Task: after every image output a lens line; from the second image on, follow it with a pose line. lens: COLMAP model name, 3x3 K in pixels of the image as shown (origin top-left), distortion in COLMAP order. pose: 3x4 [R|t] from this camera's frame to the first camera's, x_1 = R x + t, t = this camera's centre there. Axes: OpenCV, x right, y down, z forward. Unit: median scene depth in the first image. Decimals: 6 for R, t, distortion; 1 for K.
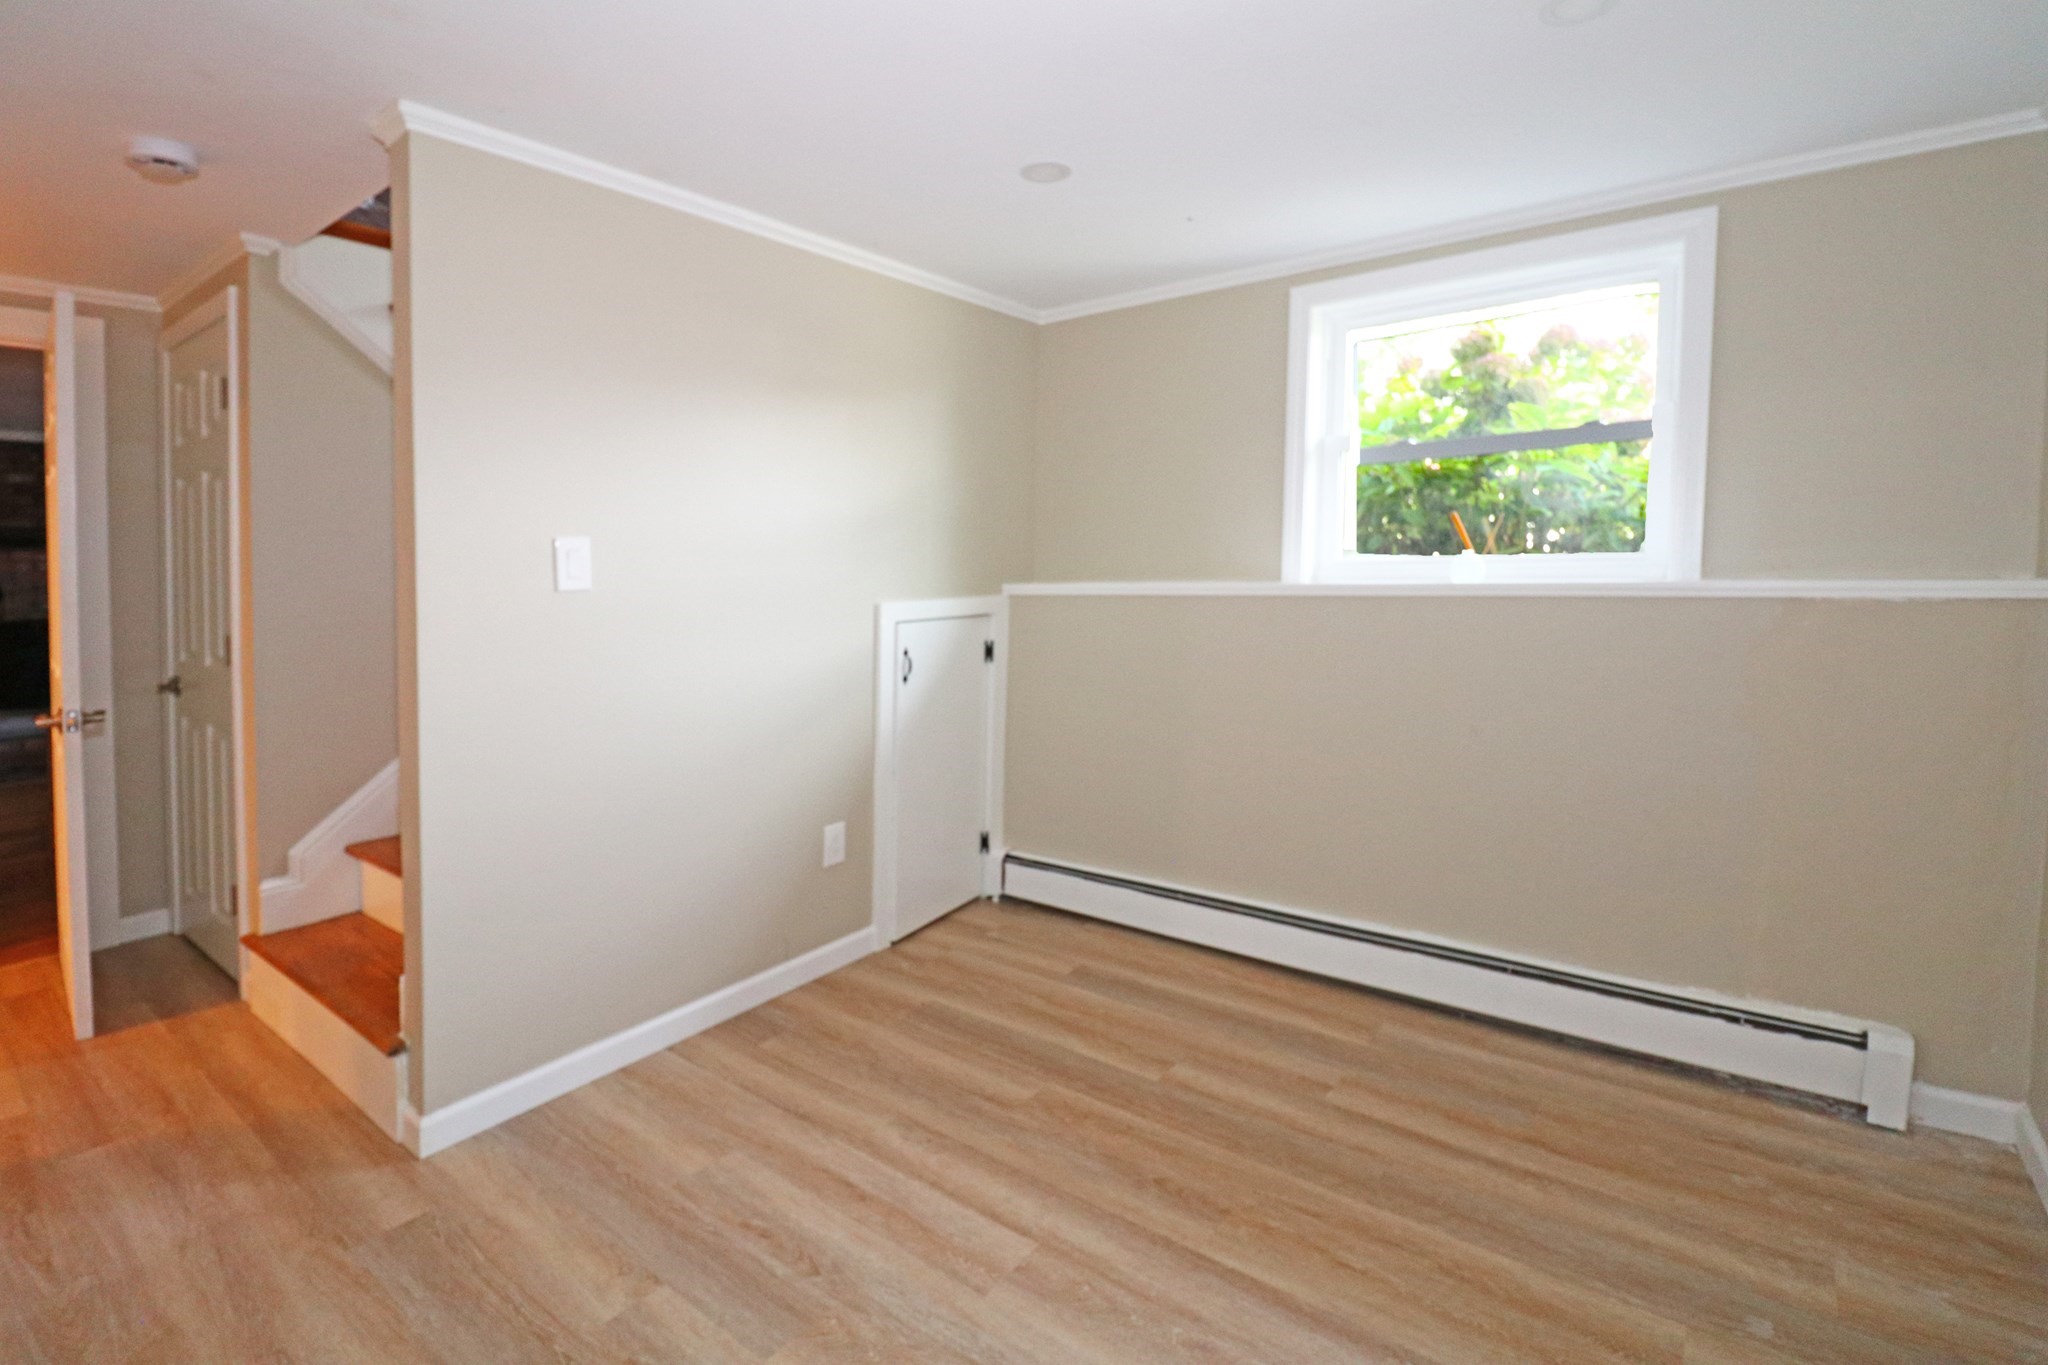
lens RADIAL K [[941.8, 0, 997.8], [0, 941.8, 620.1], [0, 0, 1]] dist [-0.005113, -0.008628]
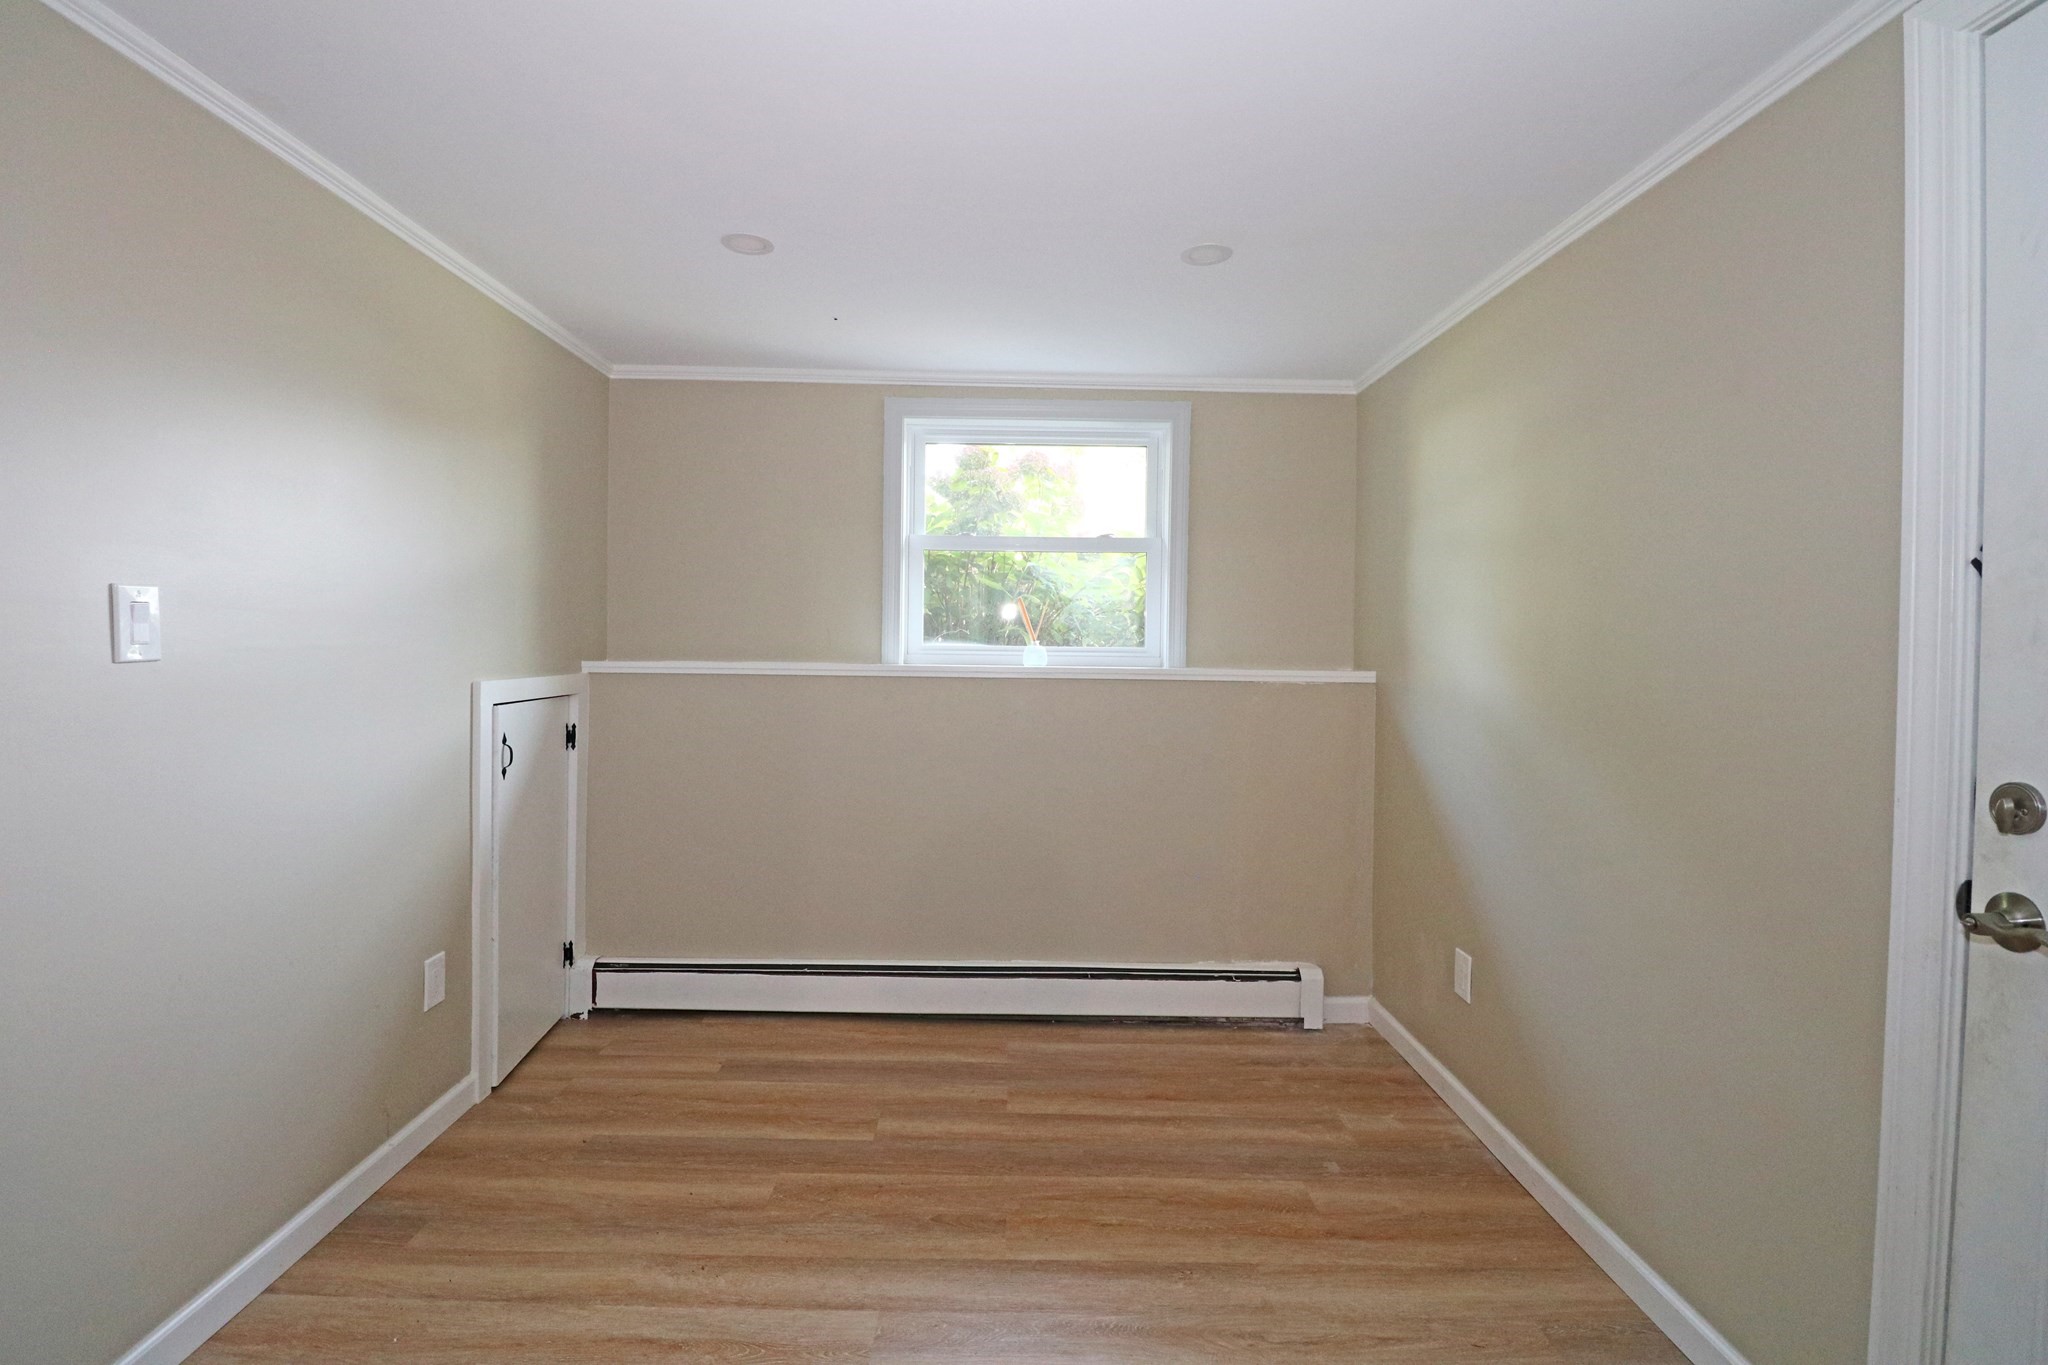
lens RADIAL K [[941.8, 0, 1024.9], [0, 941.8, 678.0], [0, 0, 1]] dist [-0.005113, -0.008628]
pose [[0.784730, 0.006299, 0.619805, -0.341529], [0.006764, 0.999802, -0.018725, -0.003976], [-0.619800, 0.018886, 0.784532, 0.060996]]
